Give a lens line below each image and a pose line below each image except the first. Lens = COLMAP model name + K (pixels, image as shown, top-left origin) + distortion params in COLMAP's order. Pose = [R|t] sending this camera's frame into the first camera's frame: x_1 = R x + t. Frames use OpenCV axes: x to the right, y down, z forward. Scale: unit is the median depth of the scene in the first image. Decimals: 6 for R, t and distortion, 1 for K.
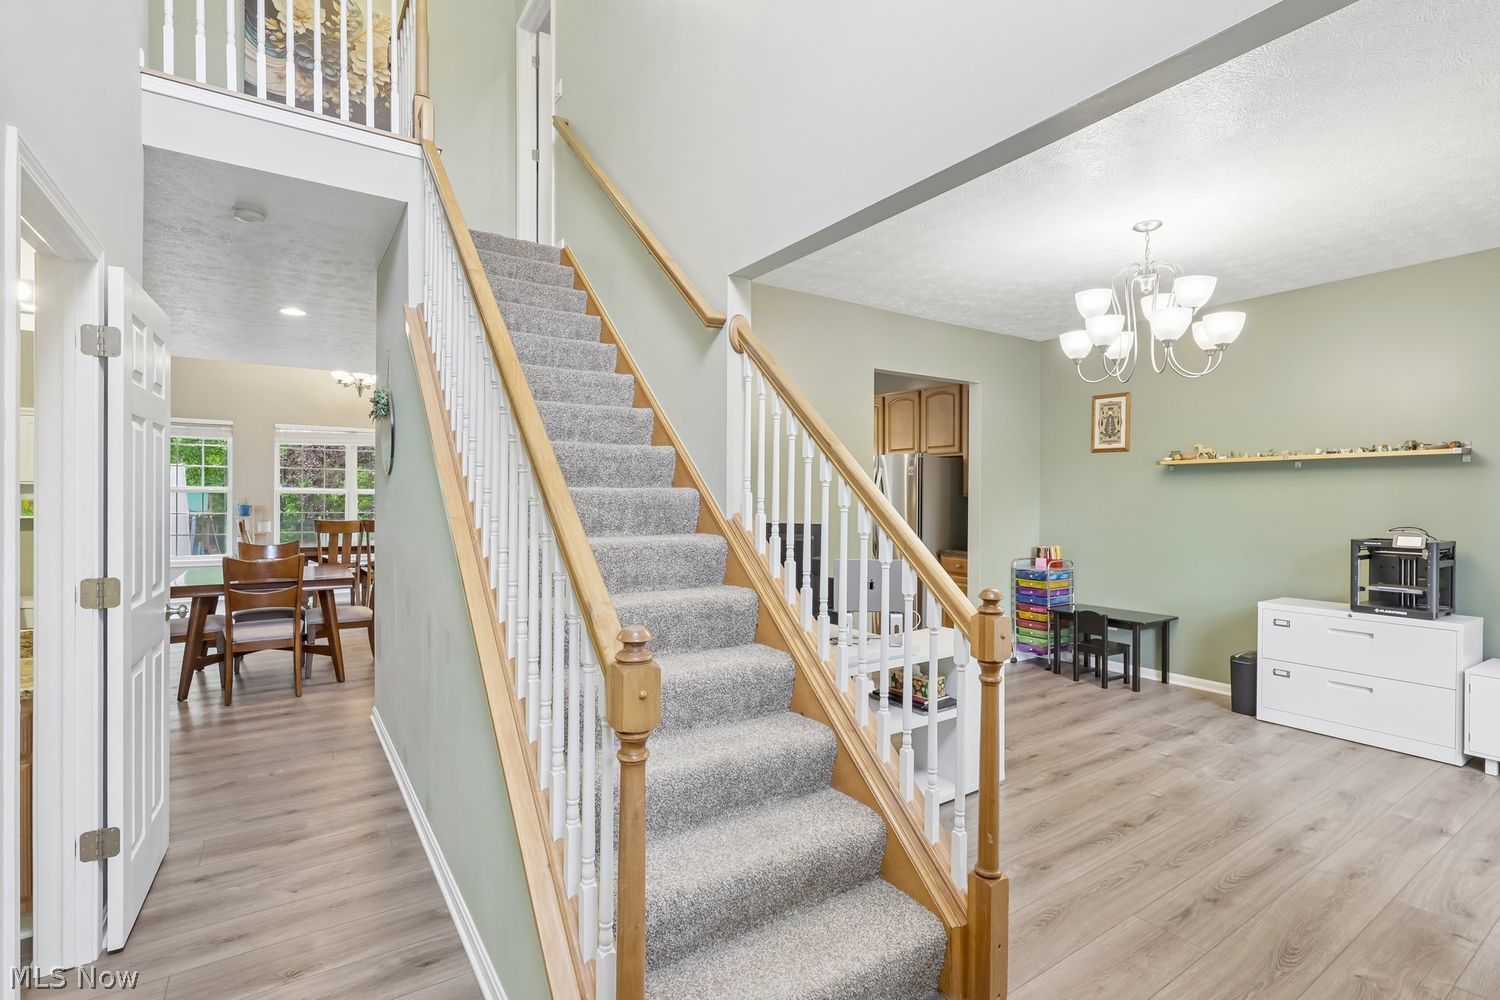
lens RADIAL K [[700.3, 0, 745.3], [0, 700.3, 503.0], [0, 0, 1]] dist [-0.004139, 0.002794]
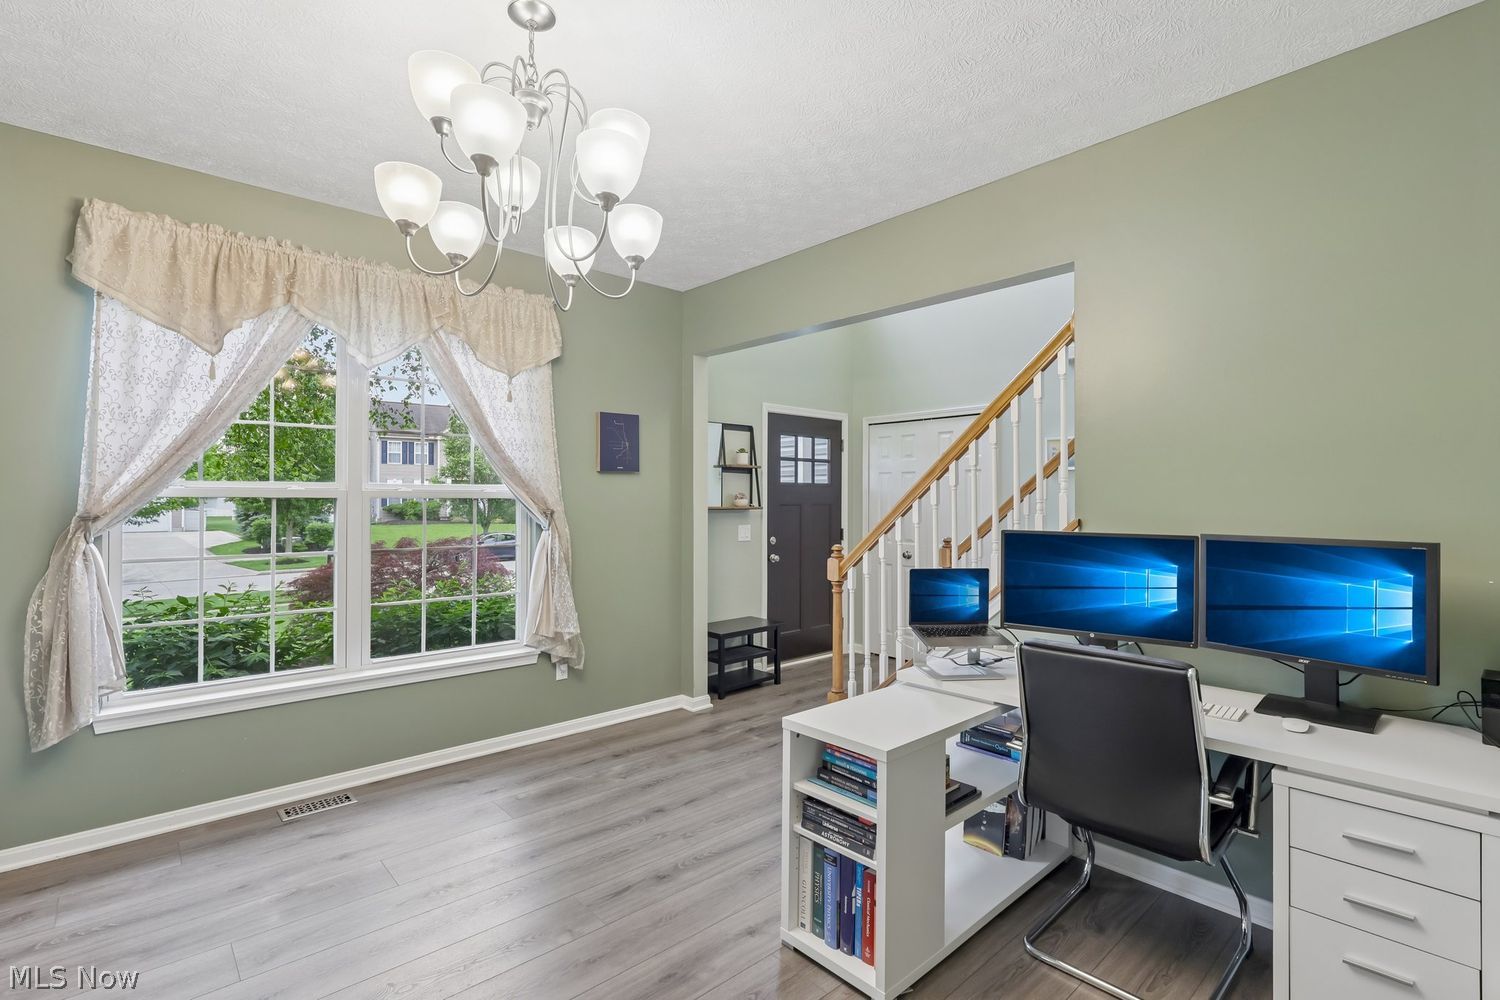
lens RADIAL K [[700.3, 0, 745.8], [0, 700.3, 500.8], [0, 0, 1]] dist [-0.004139, 0.002794]
pose [[-0.987591, -0.010849, -0.156675, 0.413183], [-0.010730, 0.999941, -0.001608, -0.004215], [0.156684, 0.000093, -0.987649, 1.325736]]
